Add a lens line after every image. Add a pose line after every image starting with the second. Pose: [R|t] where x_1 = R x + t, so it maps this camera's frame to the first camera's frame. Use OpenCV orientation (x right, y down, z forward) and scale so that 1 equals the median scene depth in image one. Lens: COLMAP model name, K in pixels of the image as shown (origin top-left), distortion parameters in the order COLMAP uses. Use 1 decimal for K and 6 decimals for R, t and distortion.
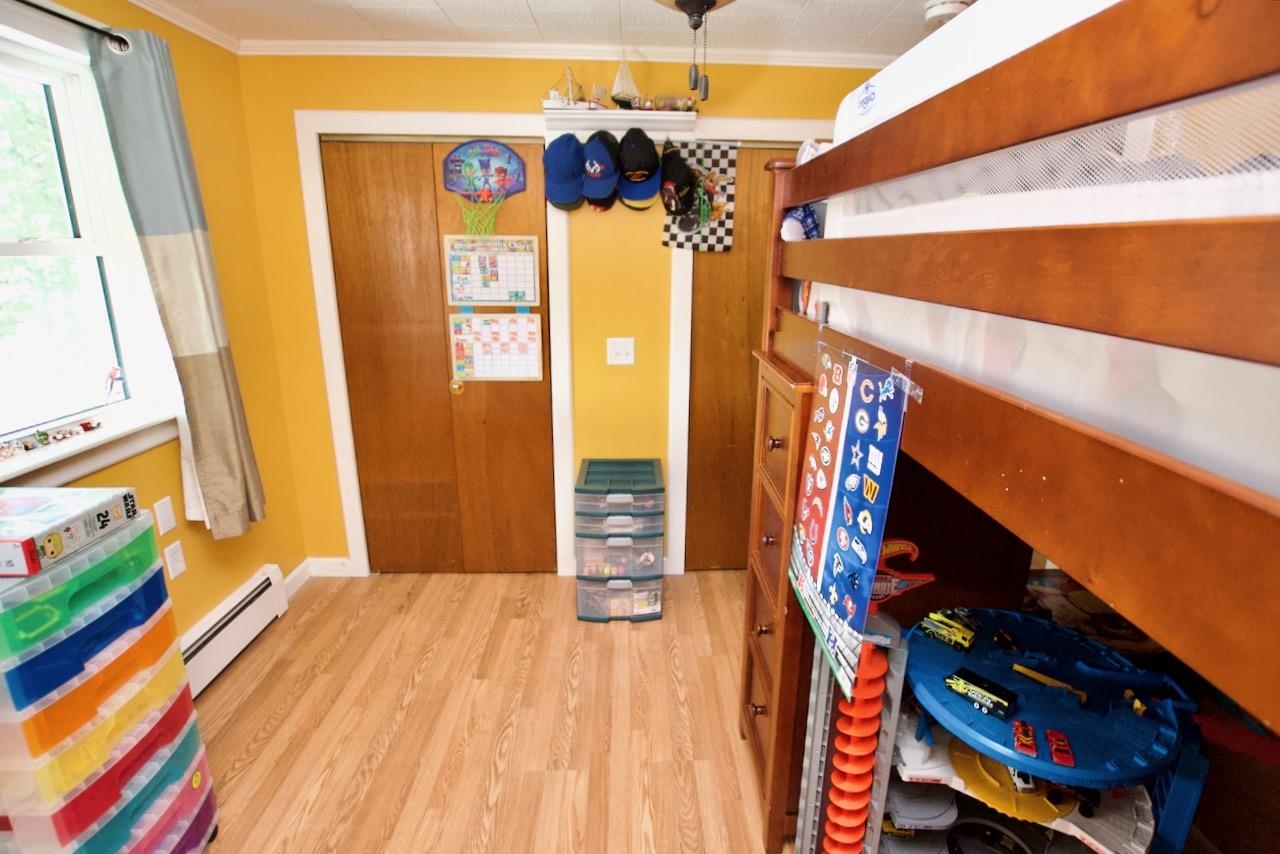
lens RADIAL K [[570.6, 0, 640.0], [0, 570.6, 427.0], [0, 0, 1]] dist [0.000338, 0.000009]
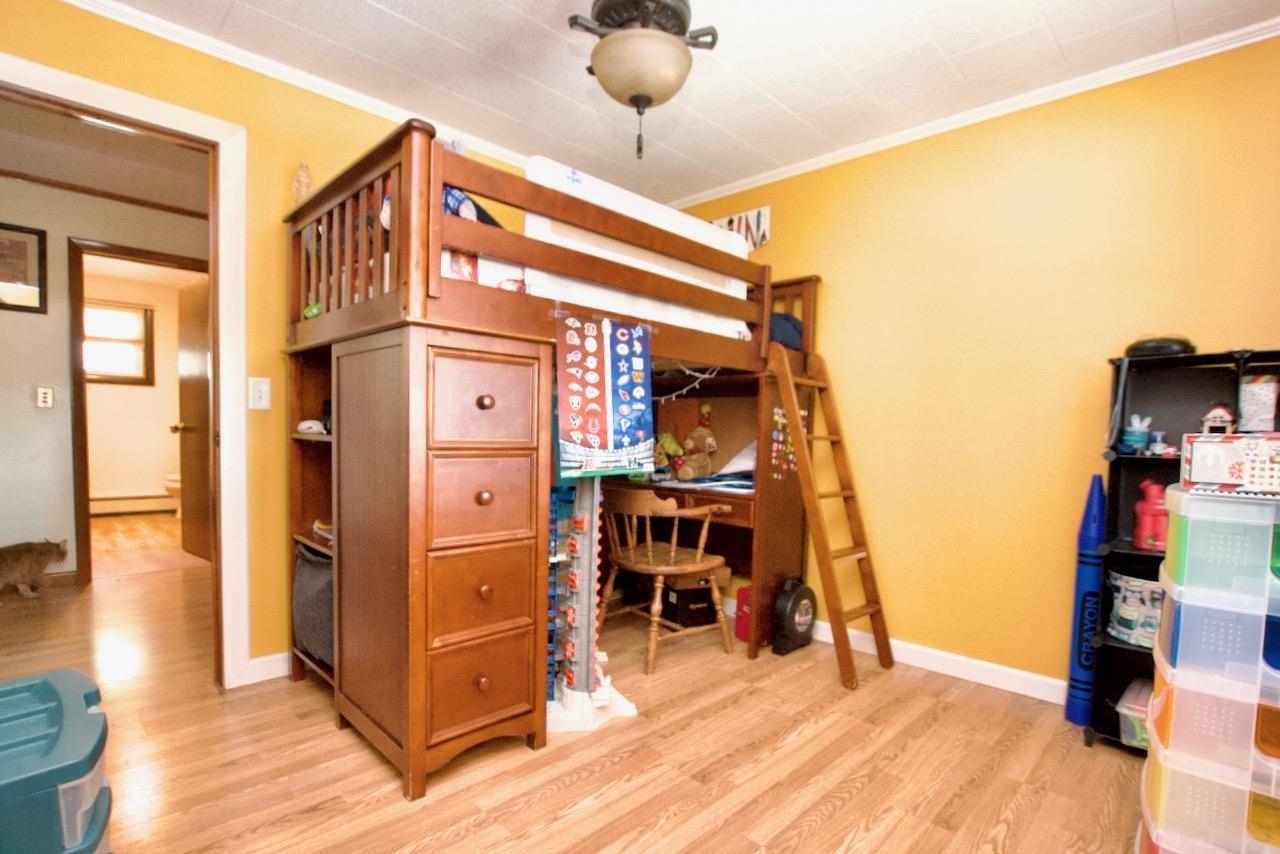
lens RADIAL K [[570.6, 0, 640.0], [0, 570.6, 427.0], [0, 0, 1]] dist [0.000338, 0.000009]
pose [[-0.664881, -0.068027, 0.743845, -1.232369], [0.154633, 0.961735, 0.226172, -0.199764], [-0.730768, 0.265401, -0.628921, 2.338920]]
